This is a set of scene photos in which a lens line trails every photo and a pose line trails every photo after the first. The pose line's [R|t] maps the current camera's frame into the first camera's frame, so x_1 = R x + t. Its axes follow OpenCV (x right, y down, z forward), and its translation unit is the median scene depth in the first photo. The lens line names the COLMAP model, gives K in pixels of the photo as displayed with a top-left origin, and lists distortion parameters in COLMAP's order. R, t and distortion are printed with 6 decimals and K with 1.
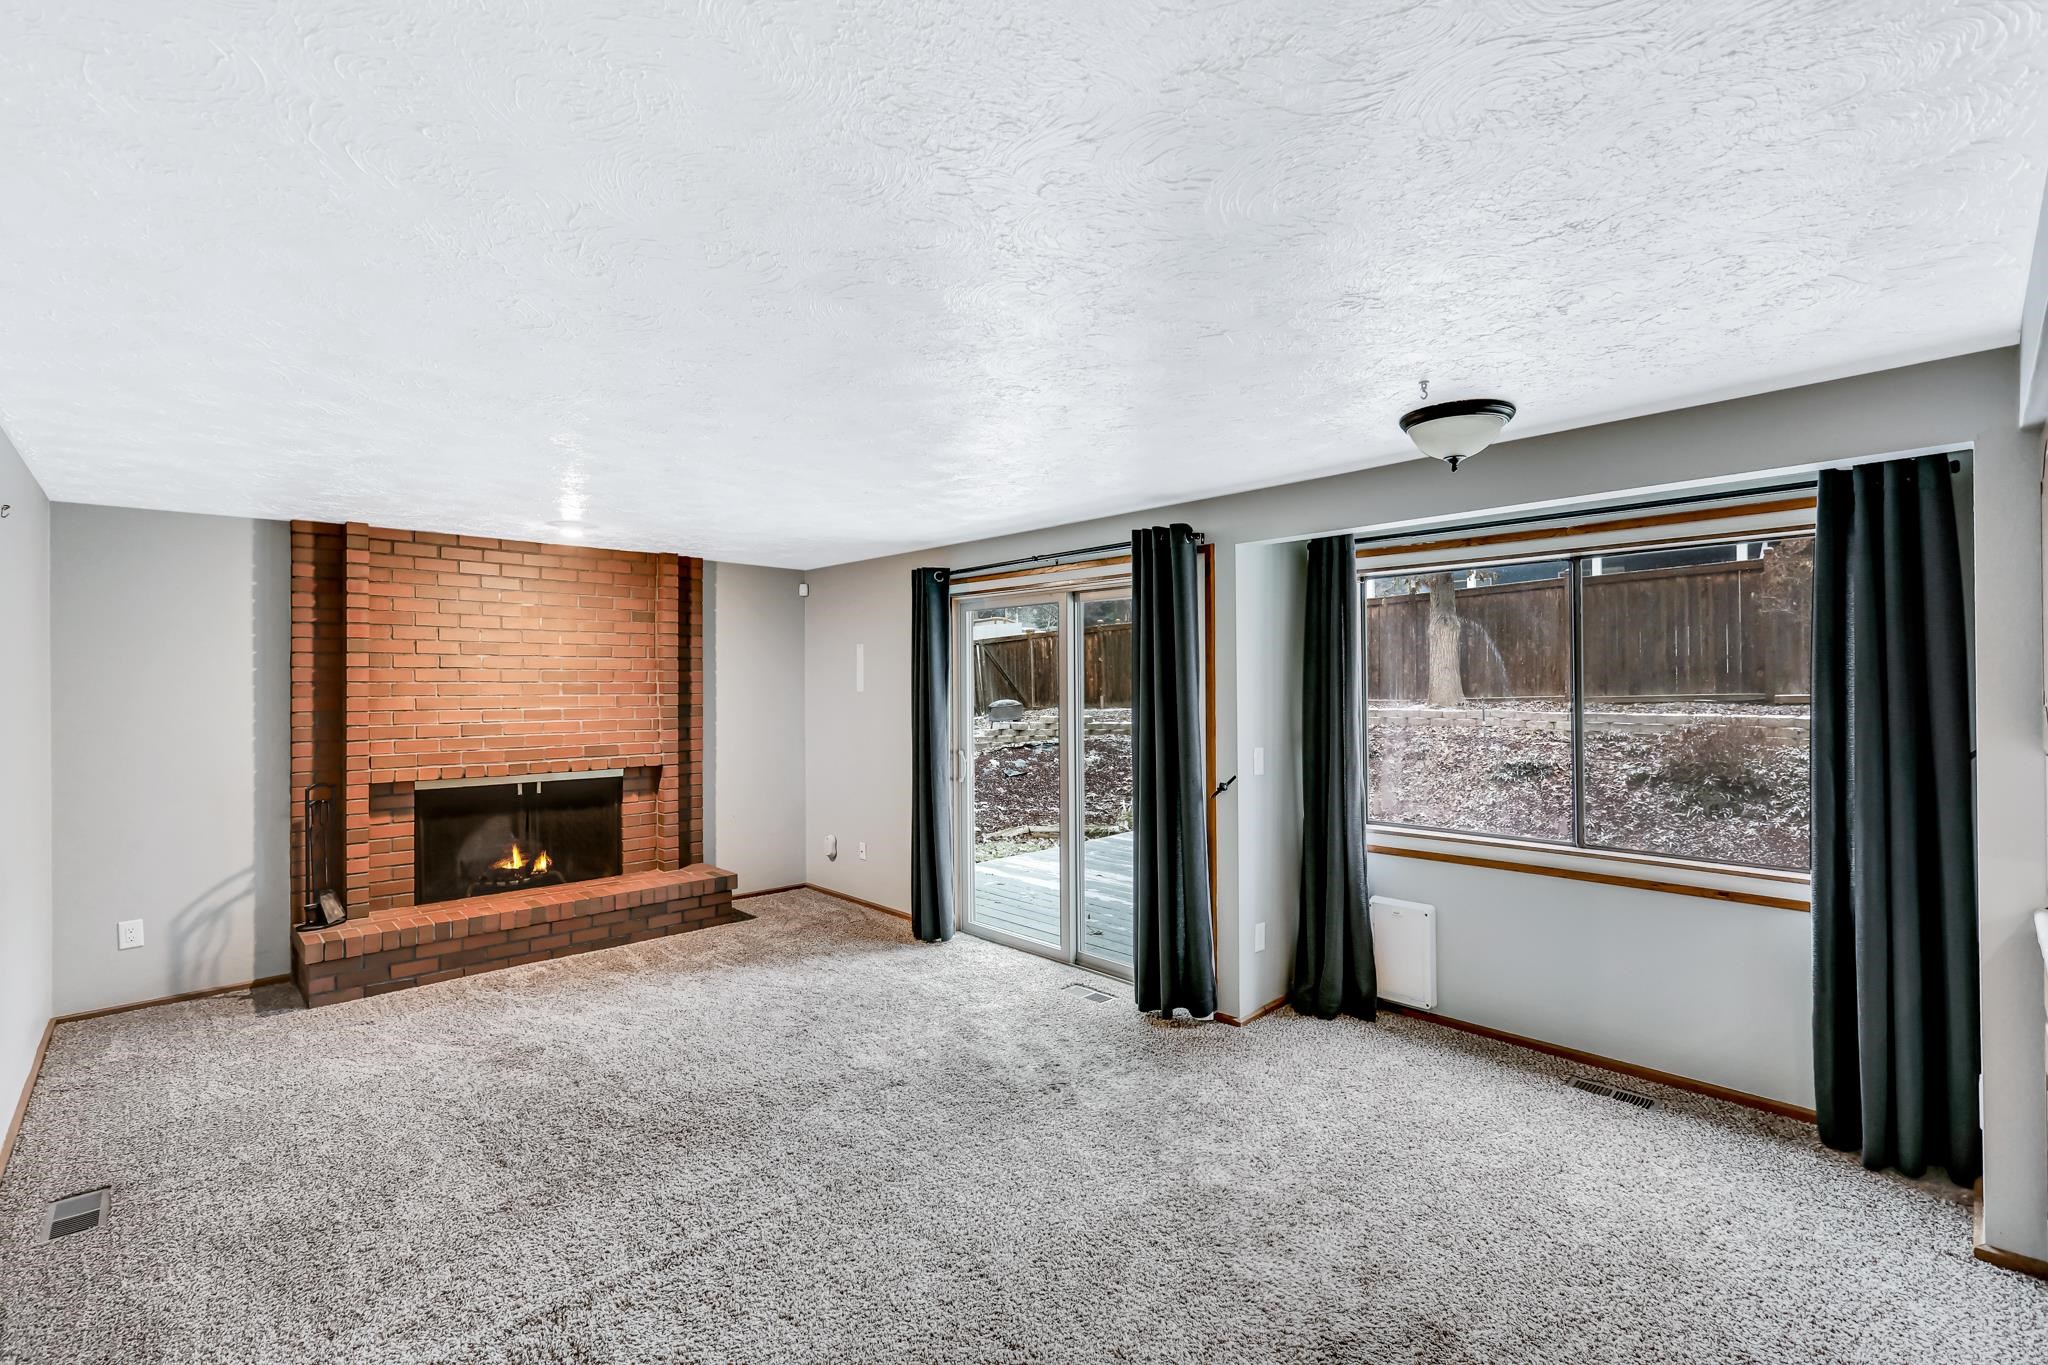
lens RADIAL K [[900.4, 0, 1023.0], [0, 900.4, 677.3], [0, 0, 1]] dist [0.001221, 0.000257]
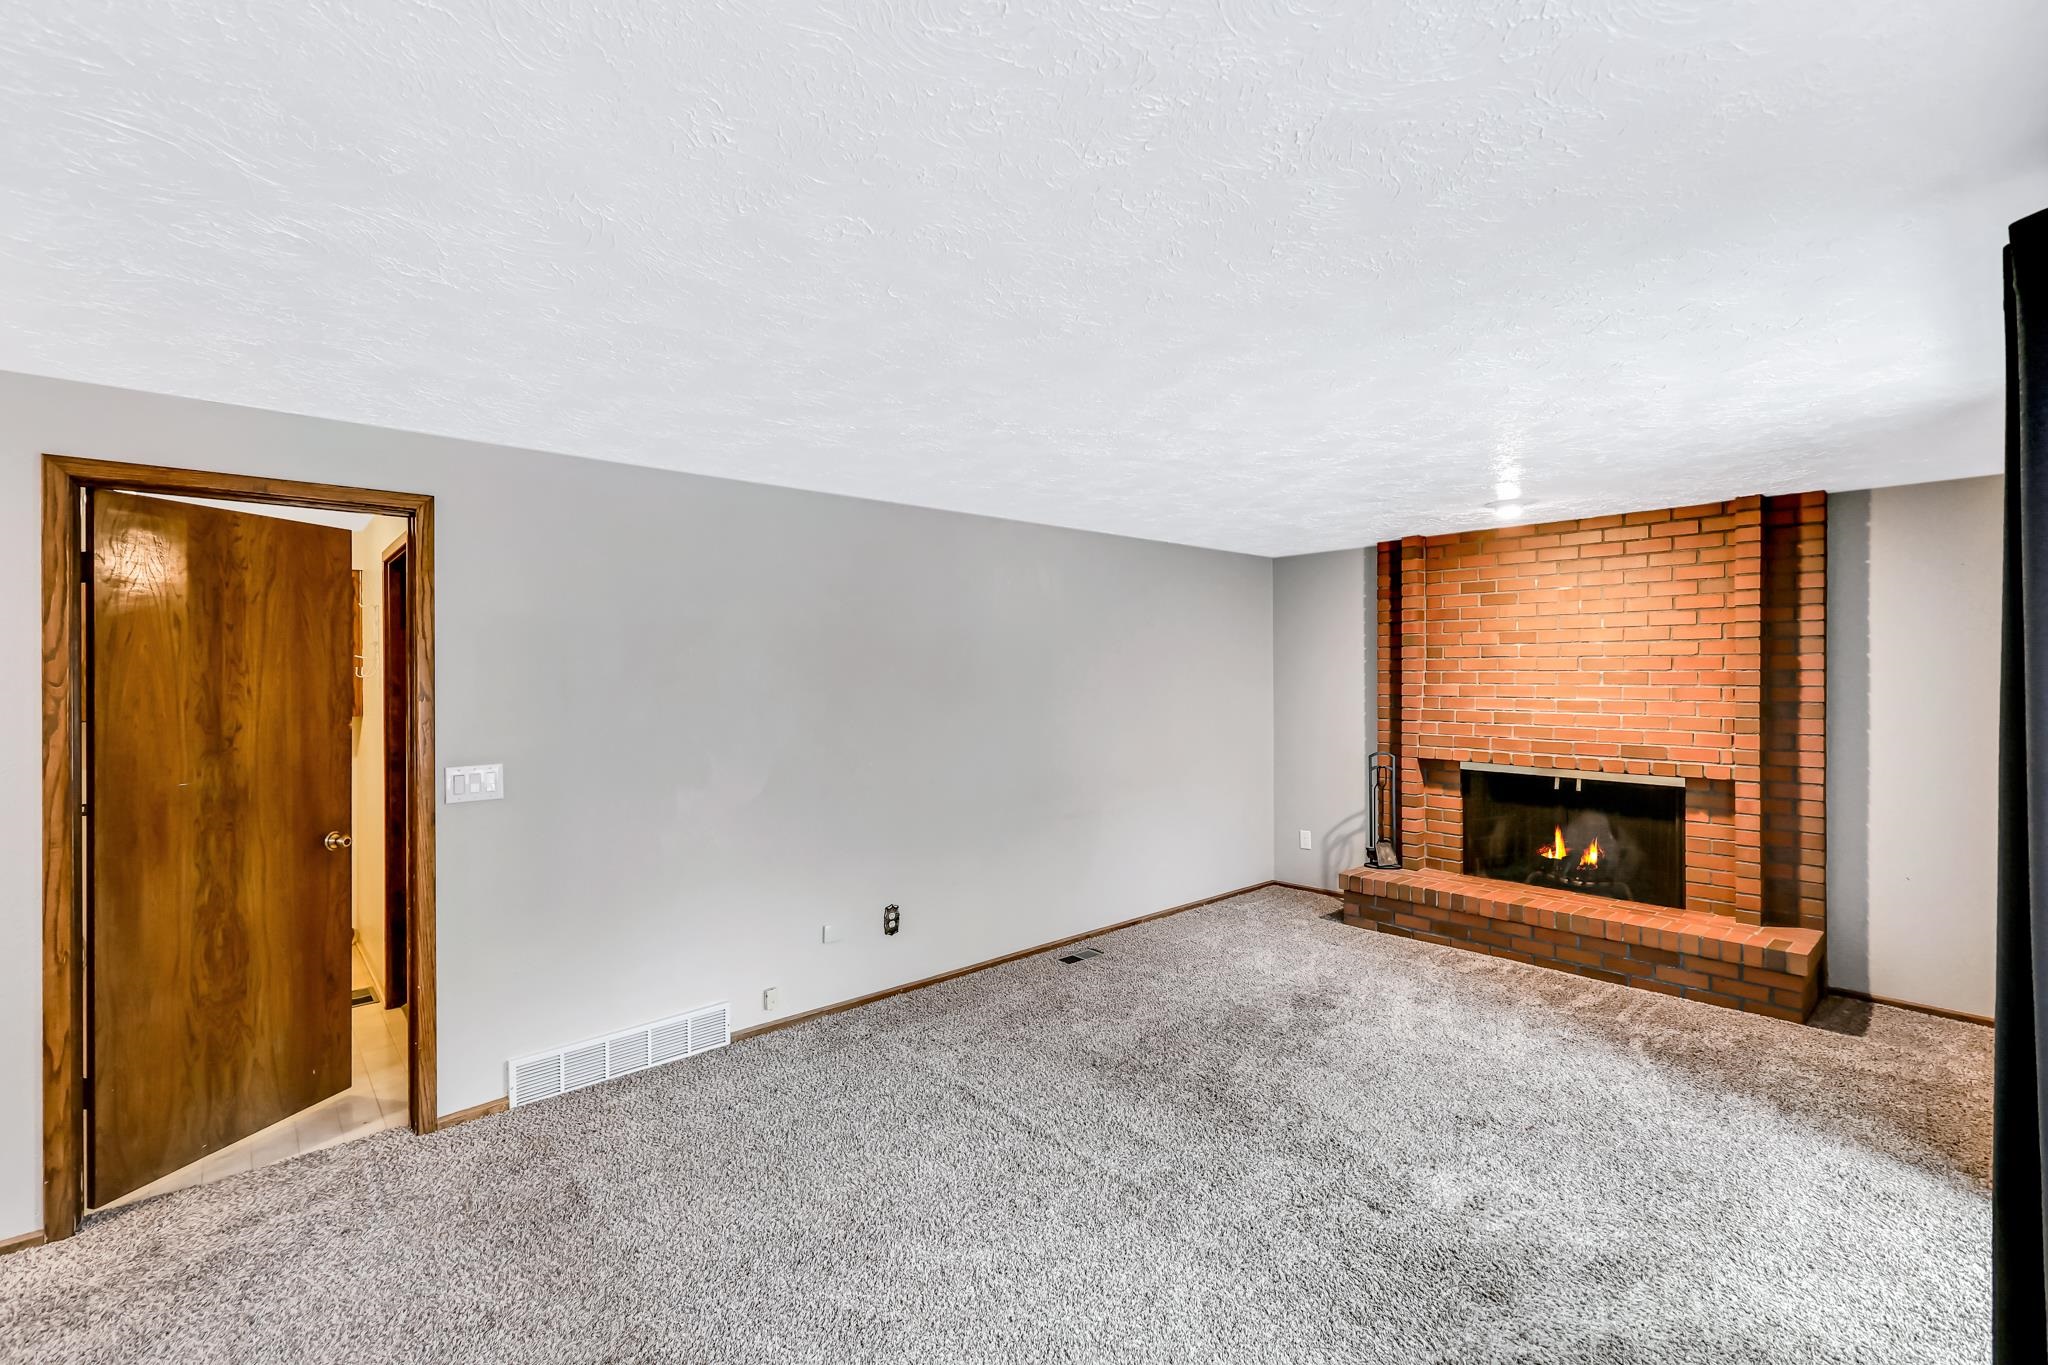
lens RADIAL K [[888.9, 0, 1036.5], [0, 888.9, 676.6], [0, 0, 1]] dist [0.001243, 0.000081]
pose [[-0.028513, 0.009569, -0.999548, 0.419160], [0.010056, 0.999906, 0.009285, -0.002709], [0.999543, -0.009787, -0.028606, 0.510679]]
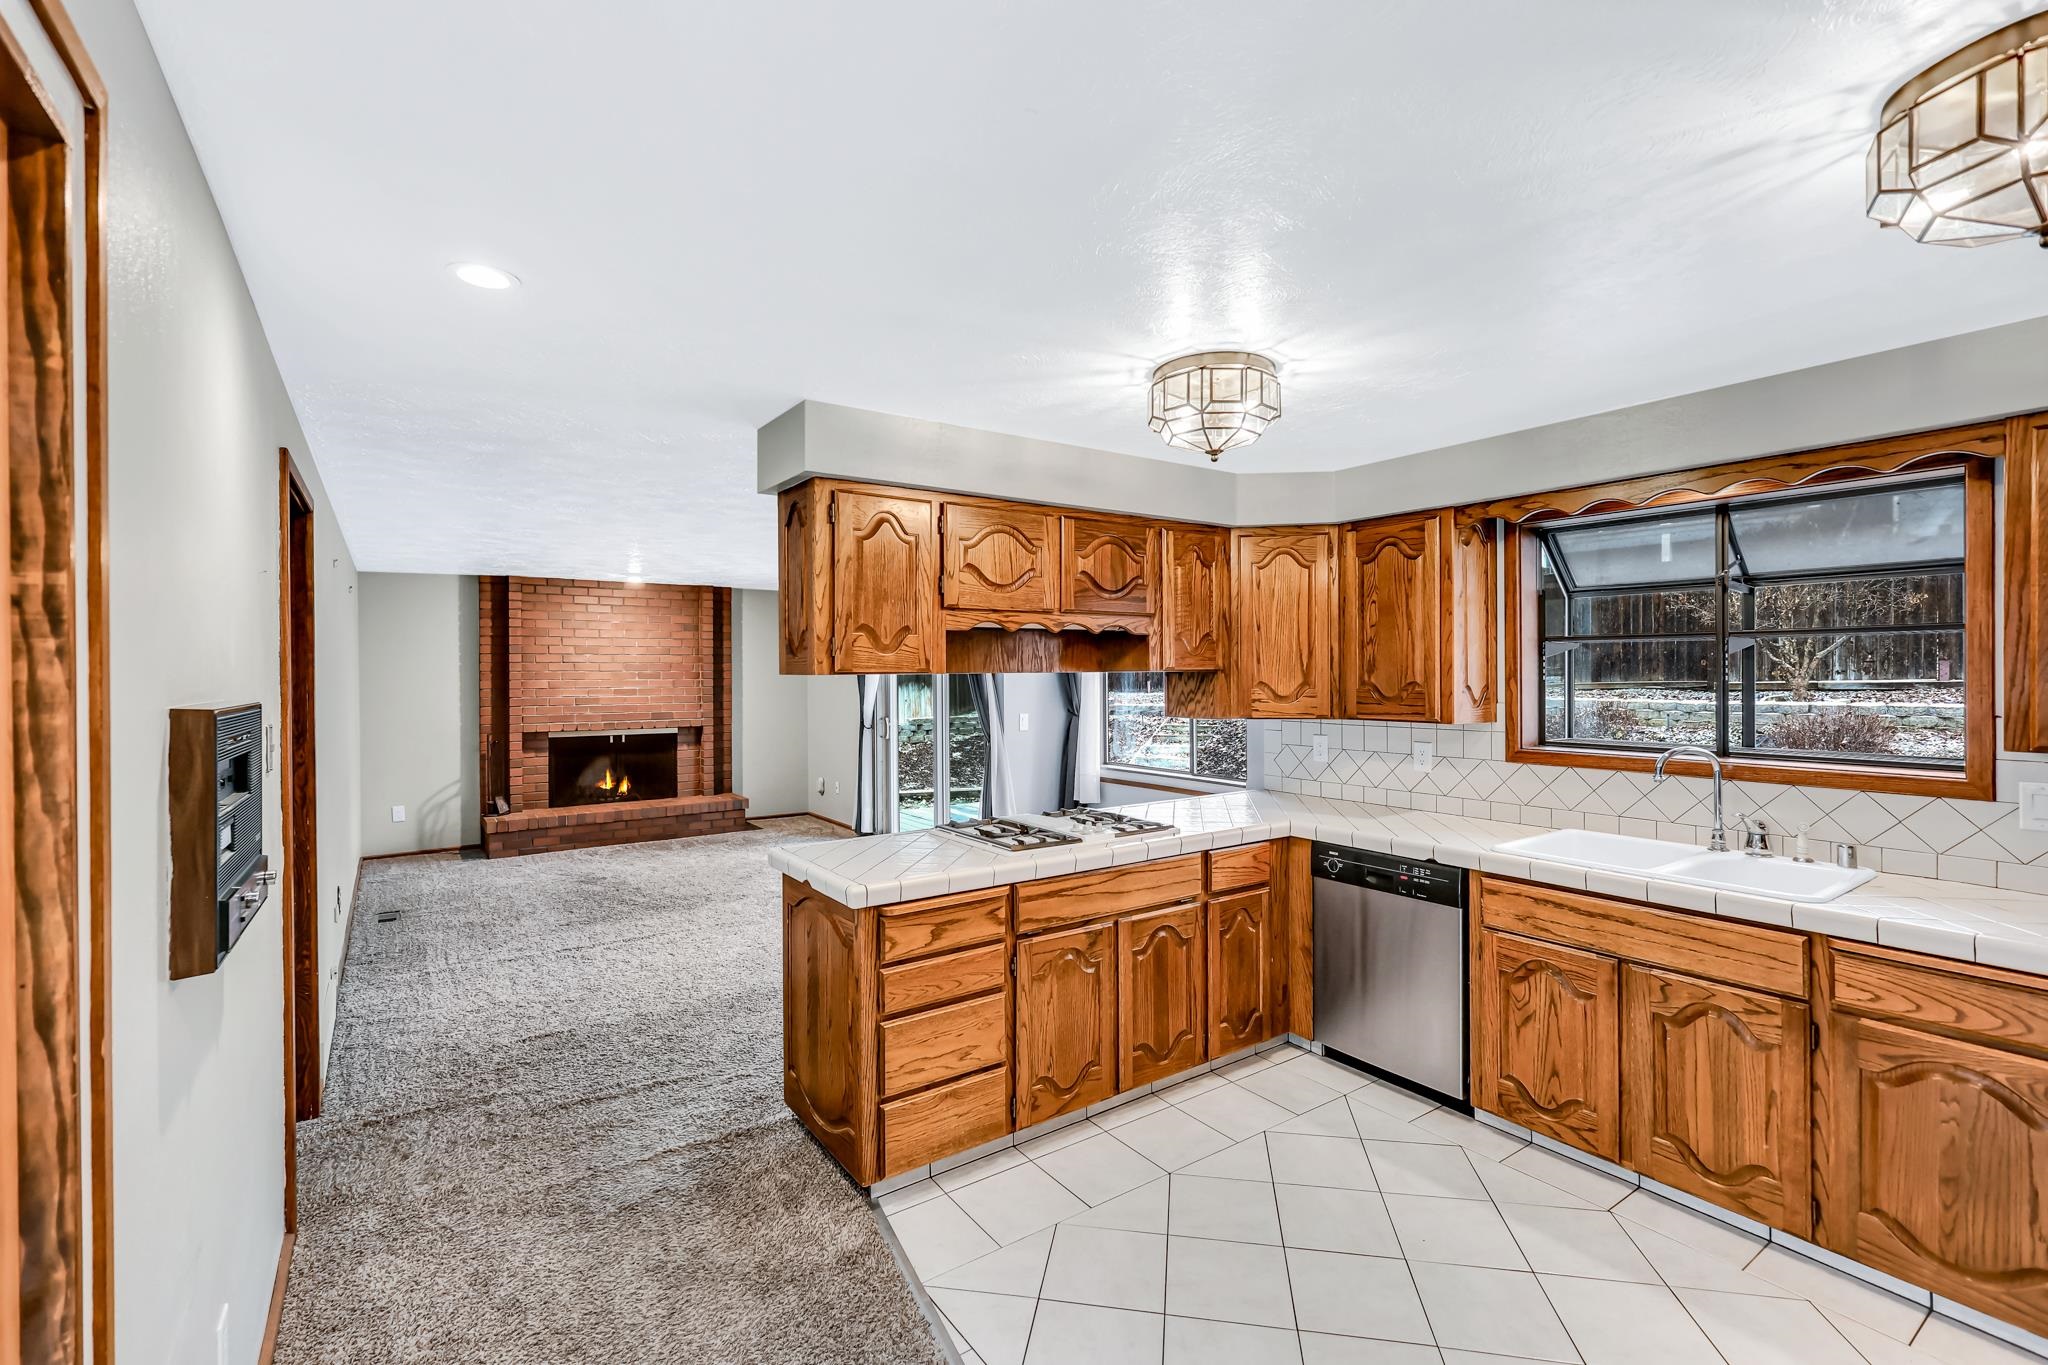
lens RADIAL K [[900.7, 0, 1023.2], [0, 900.7, 674.4], [0, 0, 1]] dist [0.002335, 0.000755]
pose [[0.988774, 0.001746, -0.149410, 0.414824], [0.000007, 0.999931, 0.011731, -0.008008], [0.149420, -0.011601, 0.988706, -0.479817]]
